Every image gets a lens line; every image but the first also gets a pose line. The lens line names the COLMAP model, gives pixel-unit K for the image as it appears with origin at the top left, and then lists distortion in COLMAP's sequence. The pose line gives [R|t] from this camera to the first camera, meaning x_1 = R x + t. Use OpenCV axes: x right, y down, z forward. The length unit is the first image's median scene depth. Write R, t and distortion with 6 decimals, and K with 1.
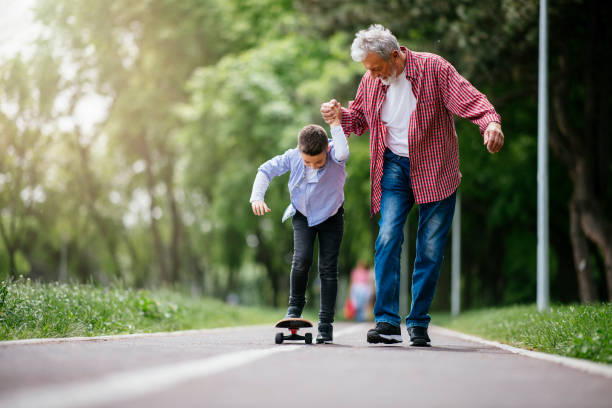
lens RADIAL K [[909.4, 0, 306.3], [0, 909.4, 216.9], [0, 0, 1]] dist [0.025001, 0.049795]
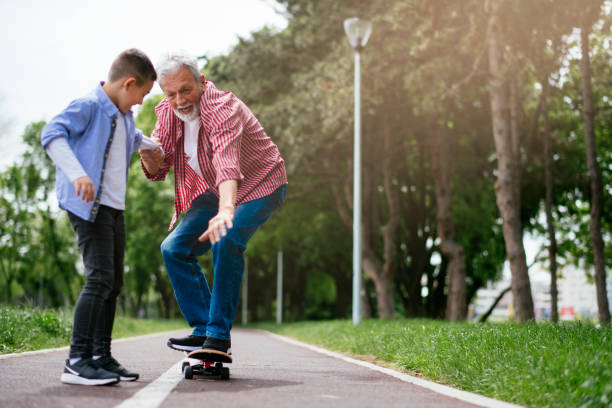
lens RADIAL K [[1021.3, 0, 305.3], [0, 1021.3, 204.5], [0, 0, 1]] dist [-0.157505, -0.067763]
pose [[0.992486, 0.011960, 0.121774, -0.012339], [-0.008665, 0.999583, -0.027552, -0.056462], [-0.122053, 0.026290, 0.992175, -0.859555]]
